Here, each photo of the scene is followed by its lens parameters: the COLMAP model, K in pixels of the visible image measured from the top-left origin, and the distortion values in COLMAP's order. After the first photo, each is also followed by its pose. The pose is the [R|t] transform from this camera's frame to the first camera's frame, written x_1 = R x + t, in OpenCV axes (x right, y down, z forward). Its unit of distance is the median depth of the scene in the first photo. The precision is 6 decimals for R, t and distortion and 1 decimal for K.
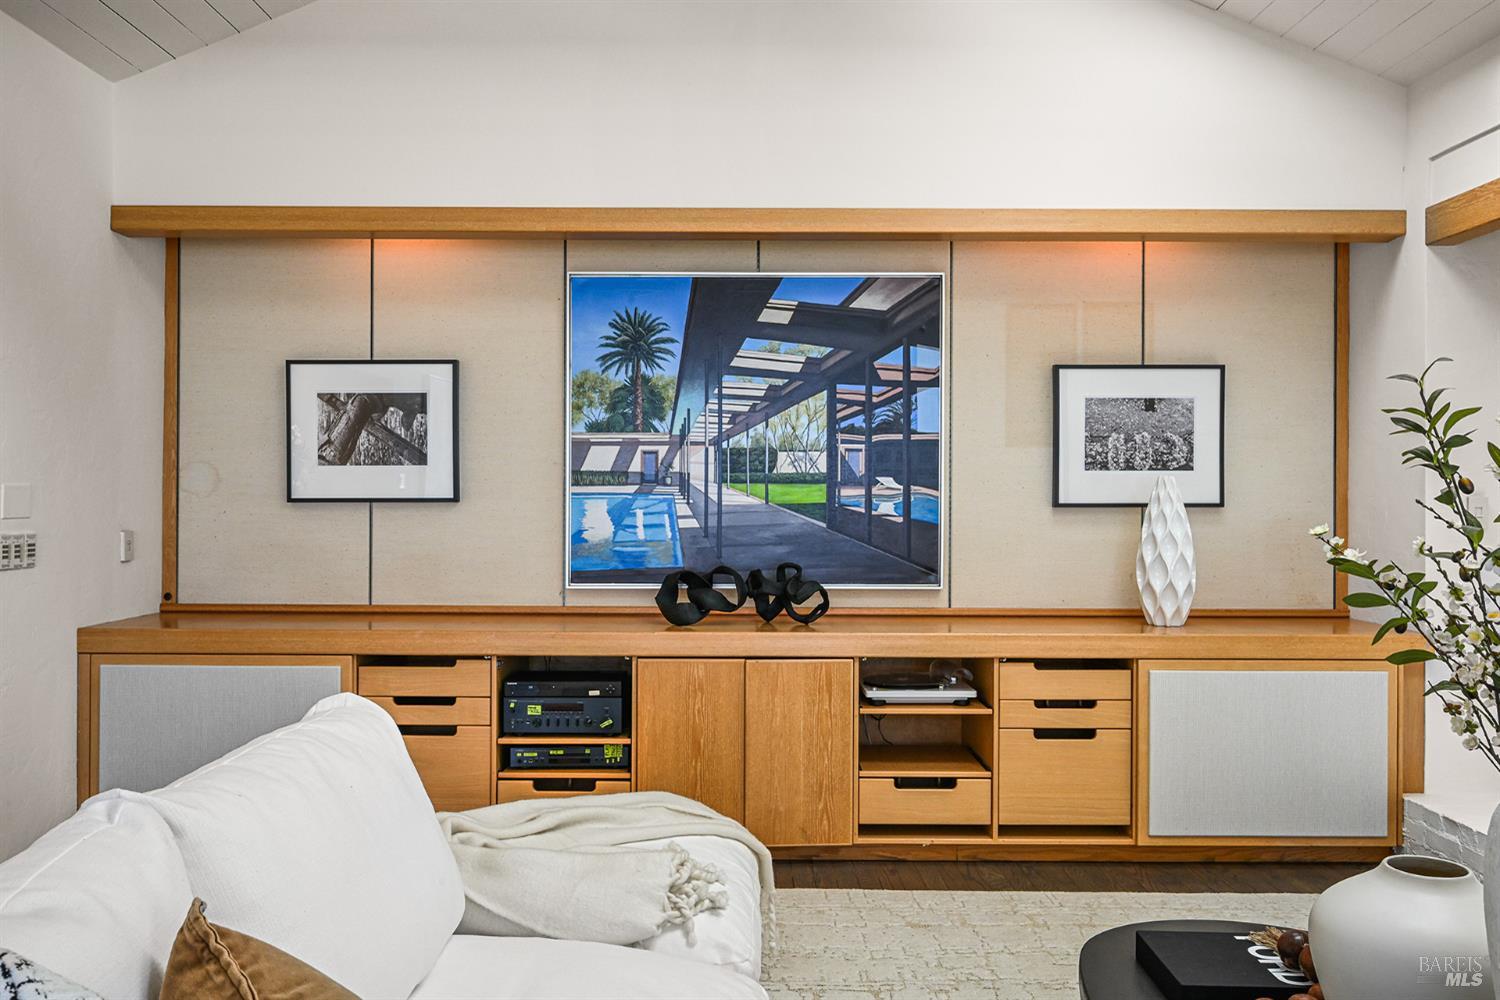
lens RADIAL K [[1207.5, 0, 750.2], [0, 1207.5, 497.8], [0, 0, 1]] dist [-0.002956, 0.004656]
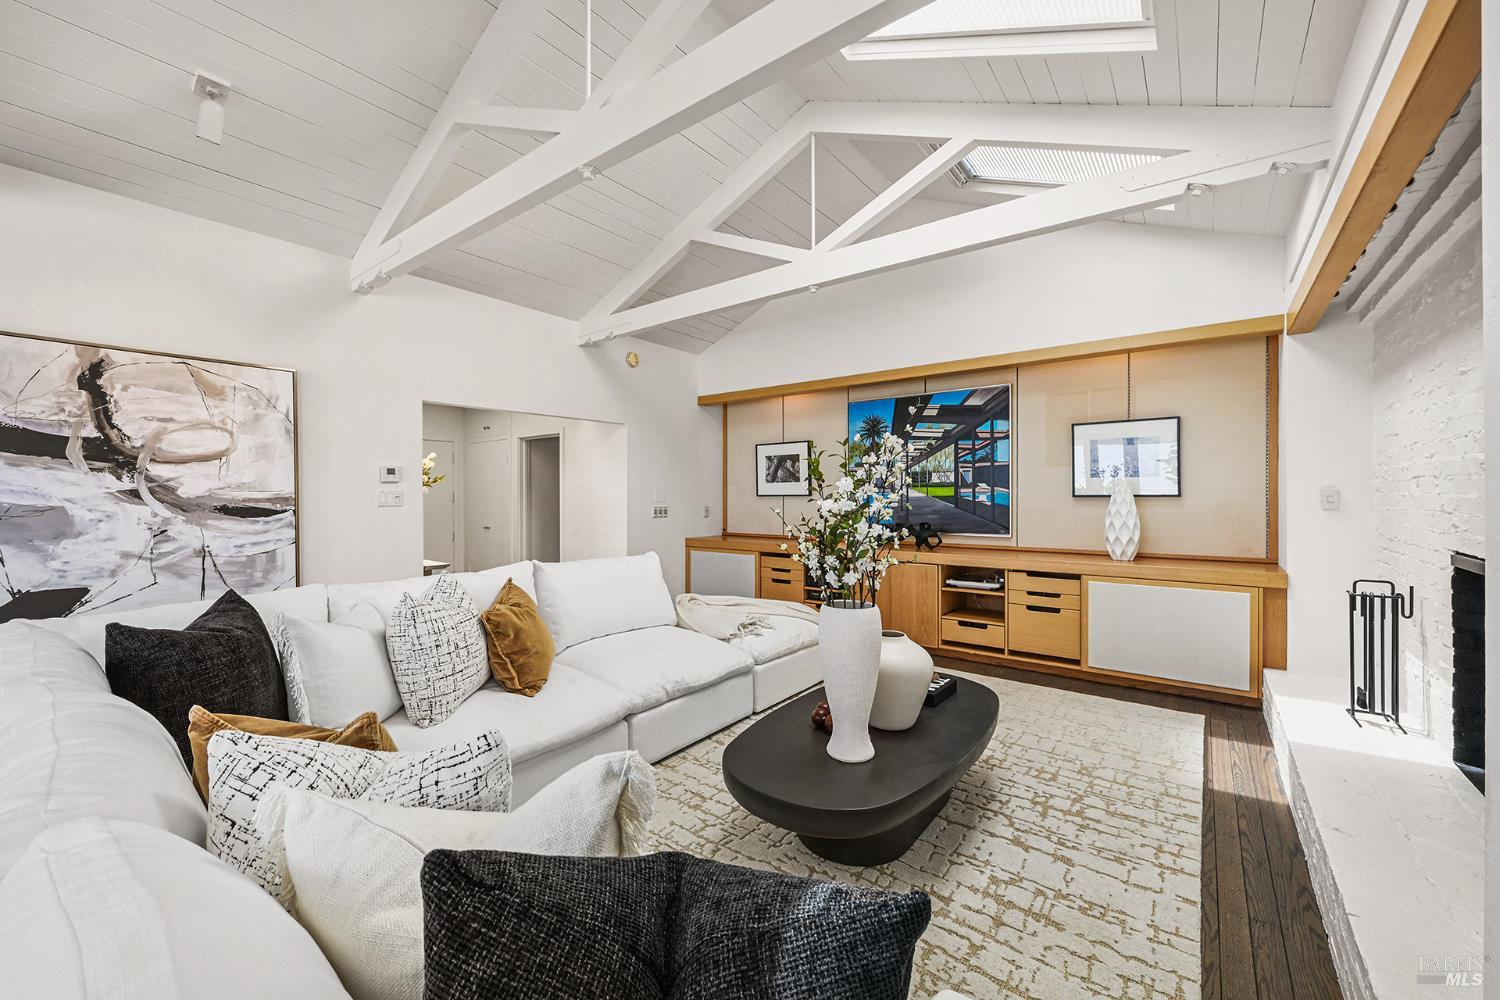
lens RADIAL K [[592.3, 0, 751.4], [0, 592.3, 499.6], [0, 0, 1]] dist [0.000997, 0.000048]
pose [[0.792609, -0.001340, -0.609728, 0.425636], [0.004769, 0.999981, 0.004002, 0.005343], [0.609711, -0.006080, 0.792600, -0.071065]]
